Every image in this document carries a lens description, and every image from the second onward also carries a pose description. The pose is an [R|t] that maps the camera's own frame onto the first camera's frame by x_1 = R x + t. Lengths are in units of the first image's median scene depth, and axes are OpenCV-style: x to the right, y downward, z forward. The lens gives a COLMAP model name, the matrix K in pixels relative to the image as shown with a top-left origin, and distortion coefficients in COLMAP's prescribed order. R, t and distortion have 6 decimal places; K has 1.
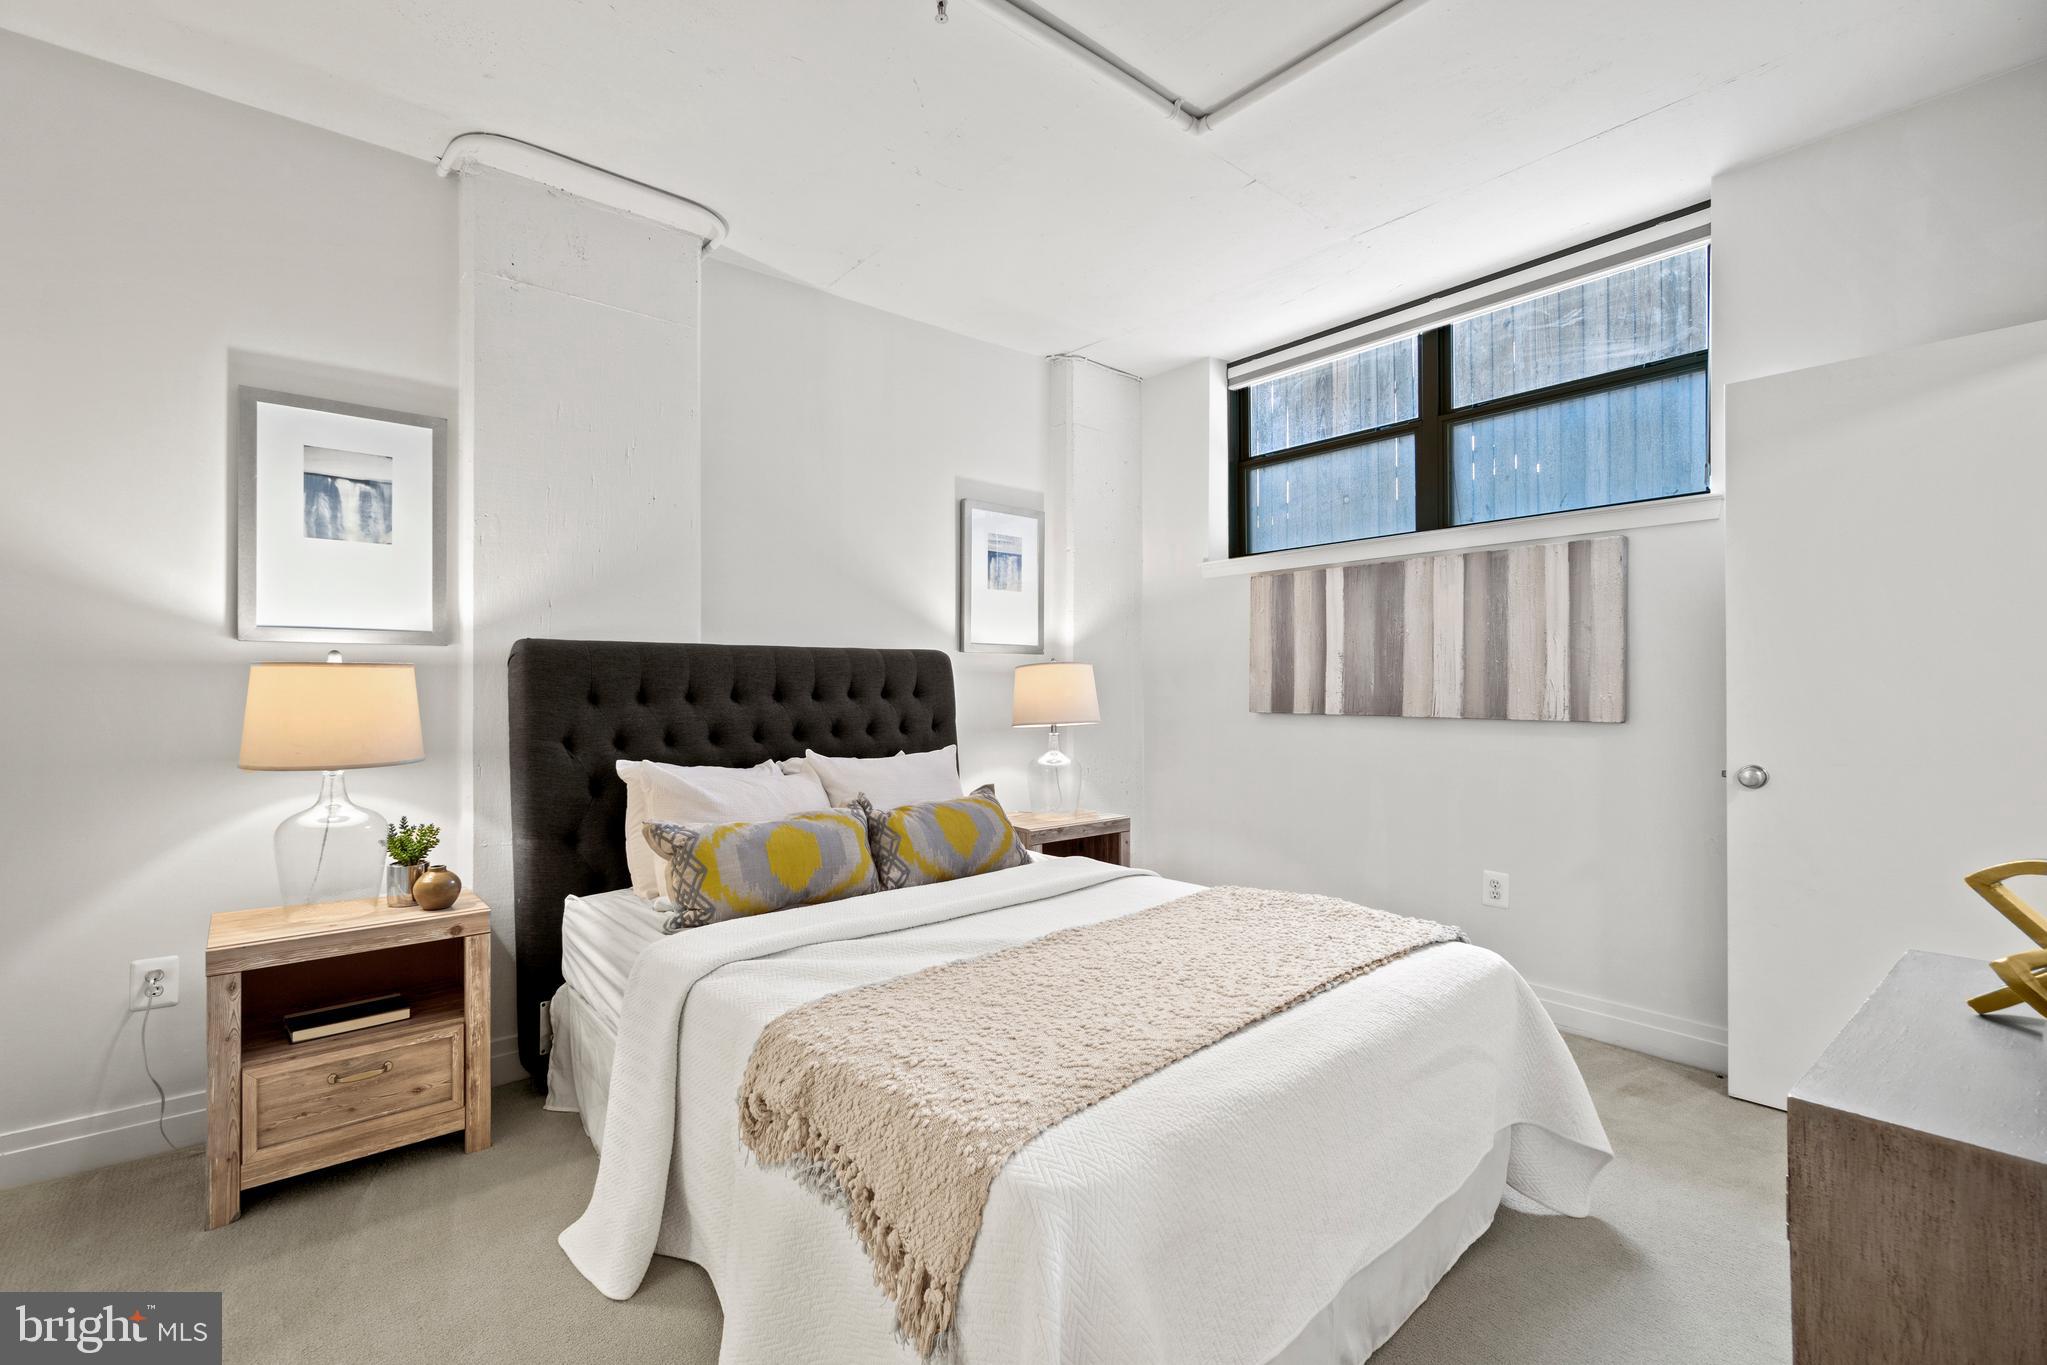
lens RADIAL K [[884.9, 0, 1003.0], [0, 884.9, 684.3], [0, 0, 1]] dist [-0.002776, 0.000230]
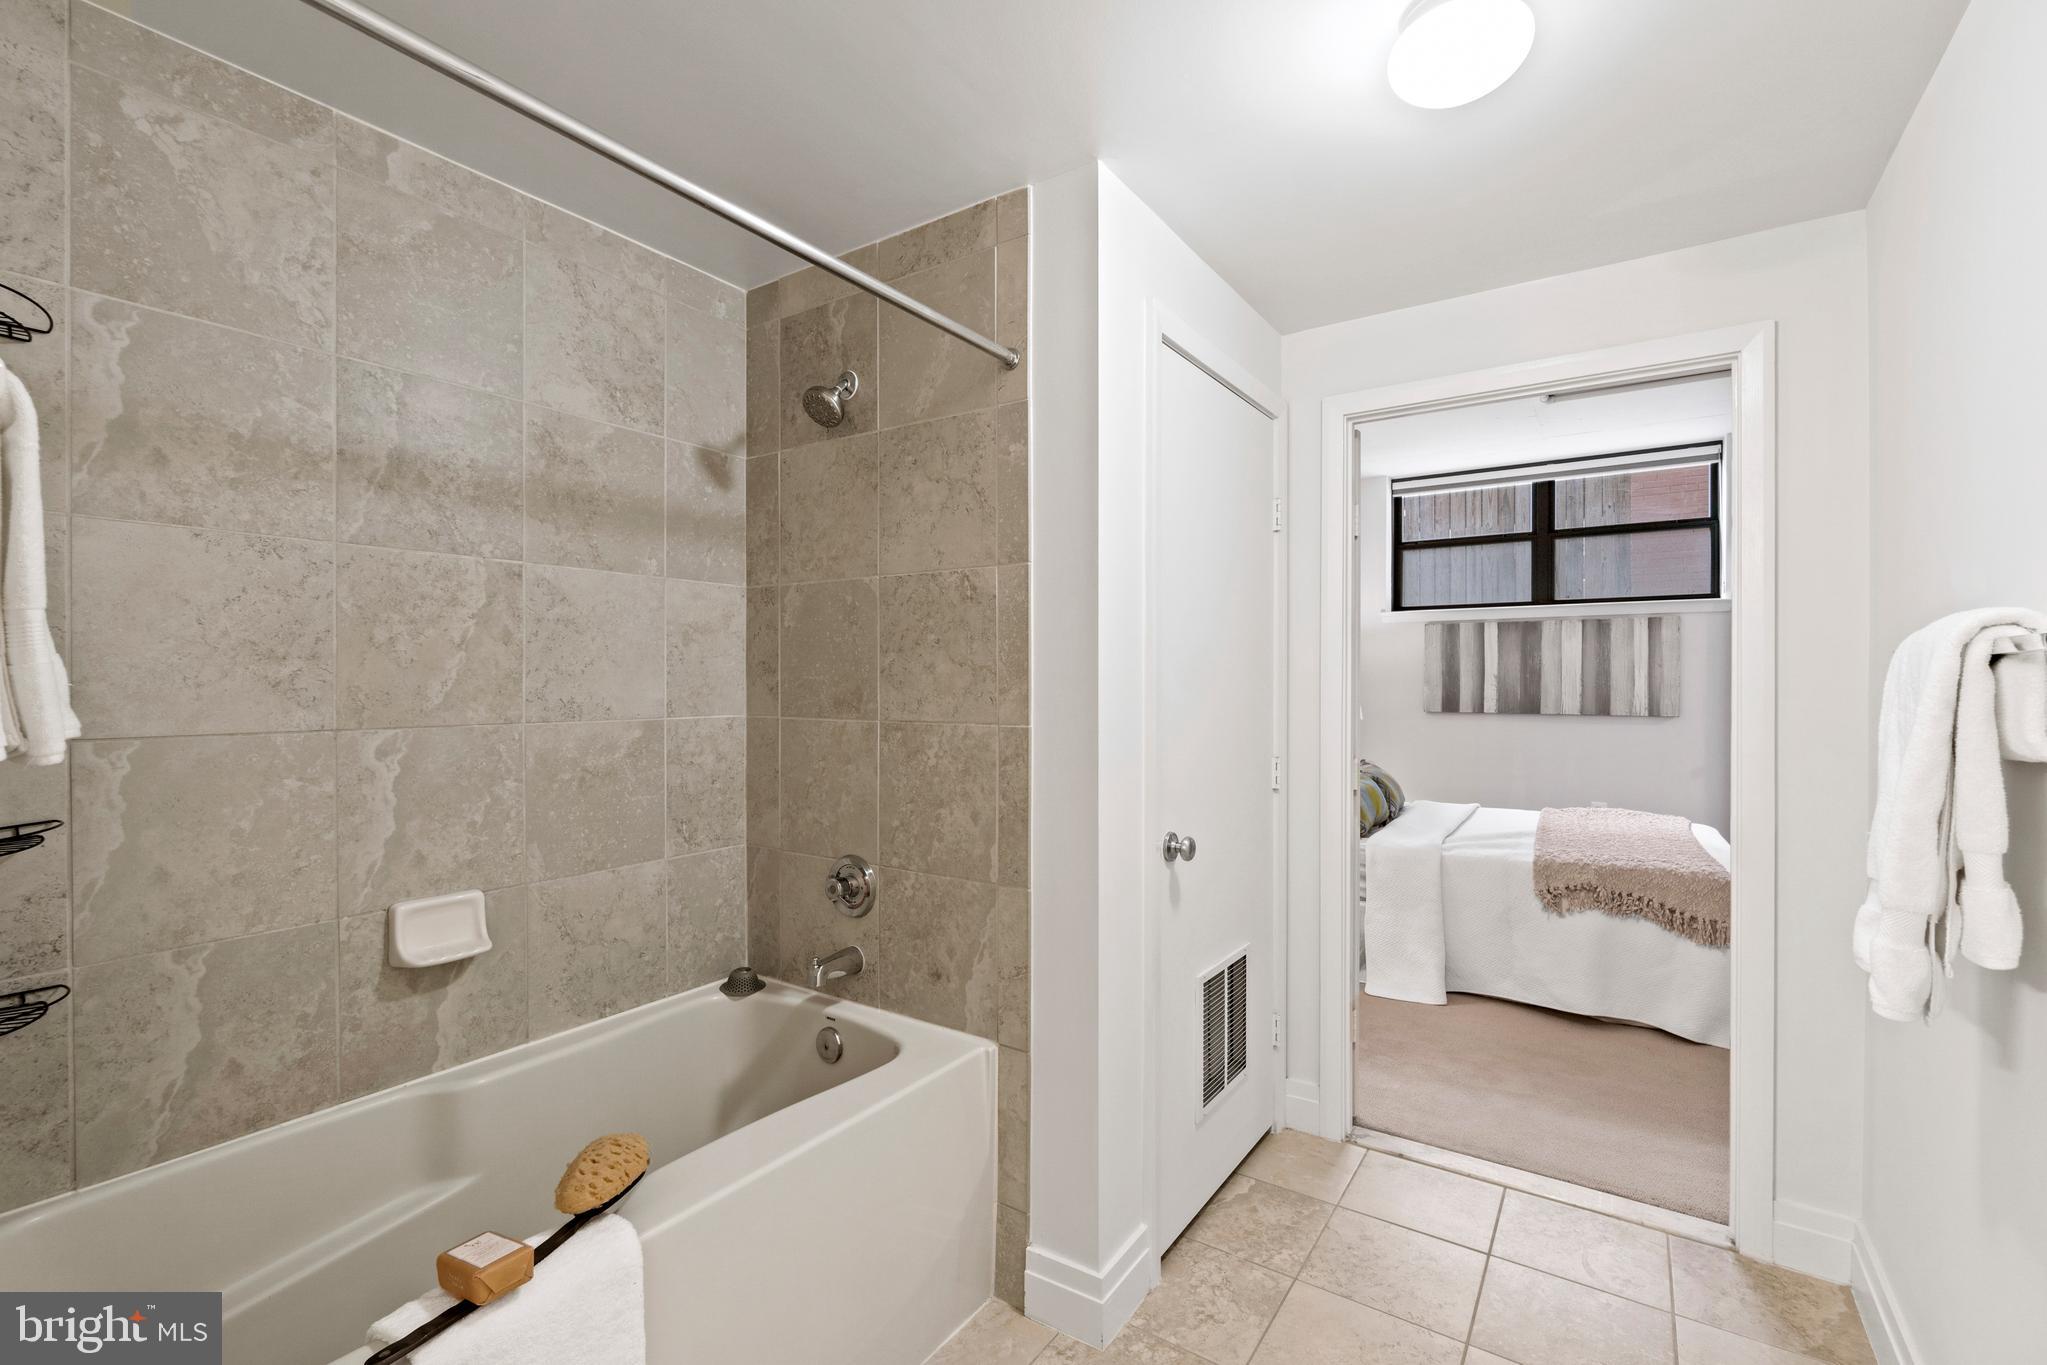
lens RADIAL K [[907.5, 0, 1002.8], [0, 907.5, 688.9], [0, 0, 1]] dist [-0.003667, -0.000537]
pose [[0.962360, -0.004255, 0.271745, -0.994518], [0.001485, 0.999945, 0.010399, -0.029981], [-0.271775, -0.009604, 0.962313, -0.382308]]
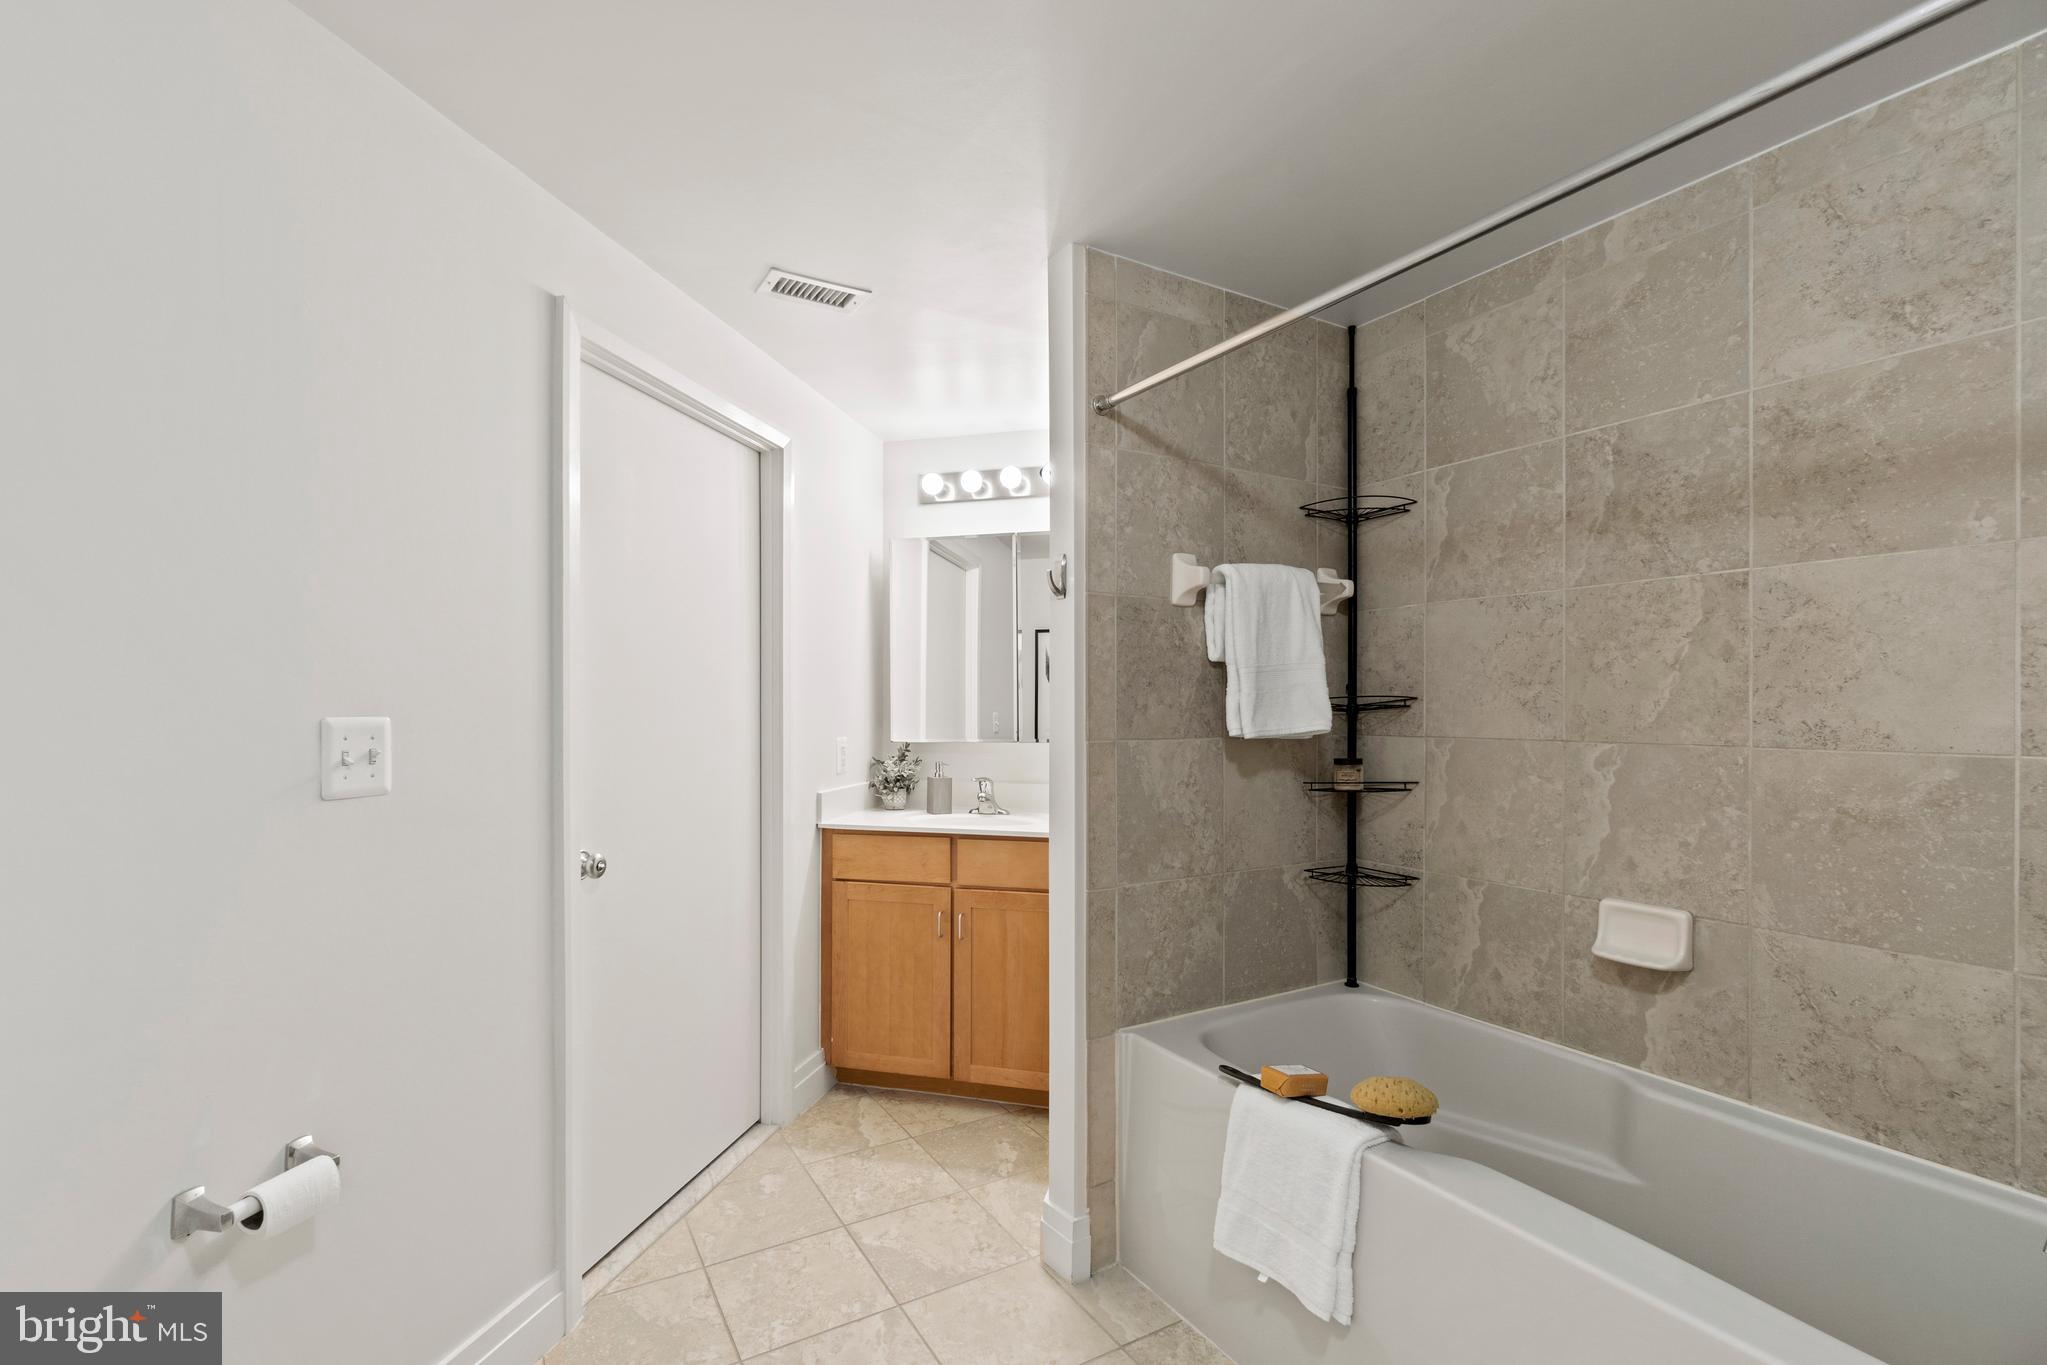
lens RADIAL K [[891.5, 0, 1001.0], [0, 891.5, 708.4], [0, 0, 1]] dist [-0.001754, 0.000331]
pose [[-0.159267, 0.001756, -0.987234, -0.565966], [0.001842, 0.999997, 0.001481, -0.026411], [0.987234, -0.001582, -0.159269, -0.091280]]
